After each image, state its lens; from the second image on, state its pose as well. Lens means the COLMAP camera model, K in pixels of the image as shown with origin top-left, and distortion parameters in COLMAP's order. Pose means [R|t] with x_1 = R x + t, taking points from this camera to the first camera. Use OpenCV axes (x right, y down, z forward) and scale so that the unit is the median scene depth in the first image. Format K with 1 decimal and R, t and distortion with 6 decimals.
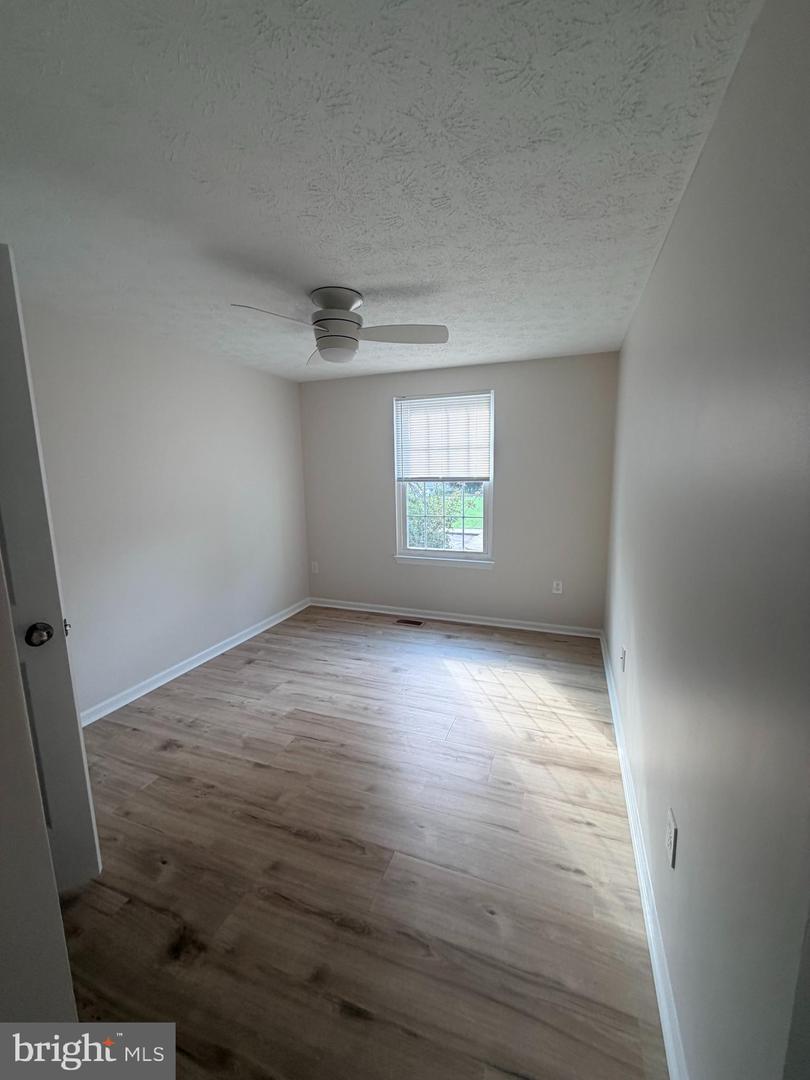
lens RADIAL K [[430.4, 0, 398.2], [0, 430.4, 539.0], [0, 0, 1]] dist [-0.002621, 0.000644]
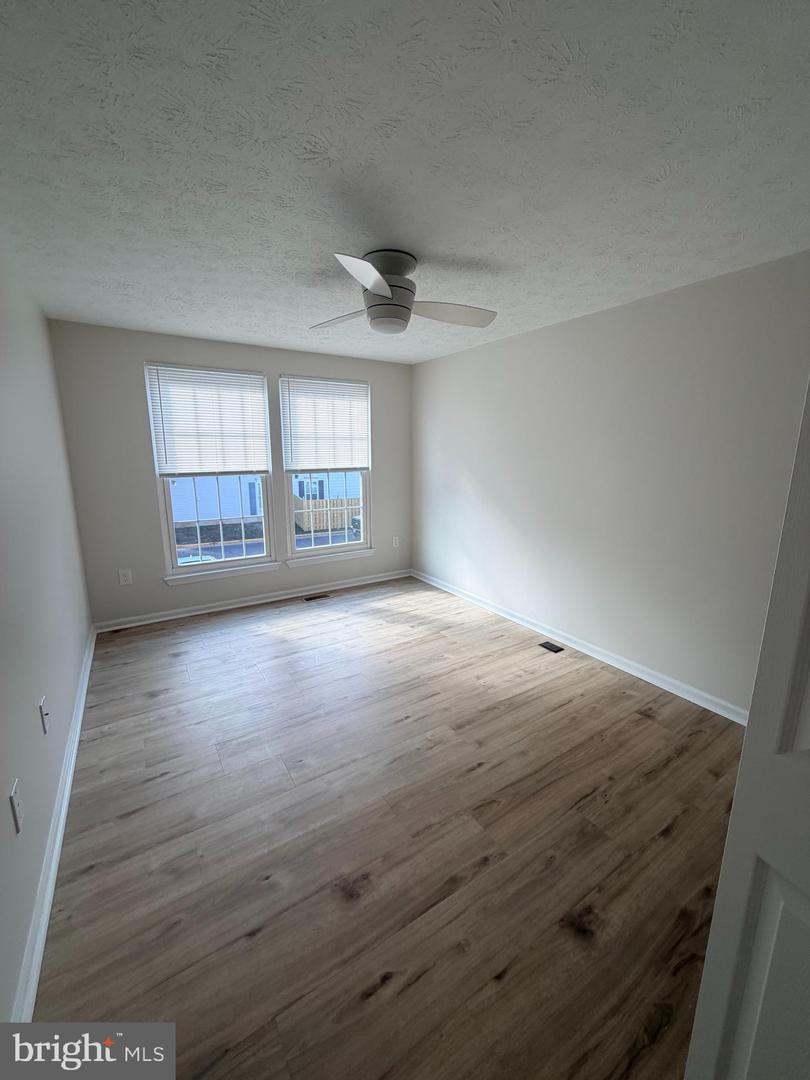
lens RADIAL K [[430.4, 0, 405.1], [0, 430.4, 540.5], [0, 0, 1]] dist [-0.002621, 0.000644]
pose [[0.589186, -0.160318, 0.791933, -0.608369], [0.110781, 0.986891, 0.117366, -0.035509], [-0.800367, 0.018581, 0.599222, 0.225950]]
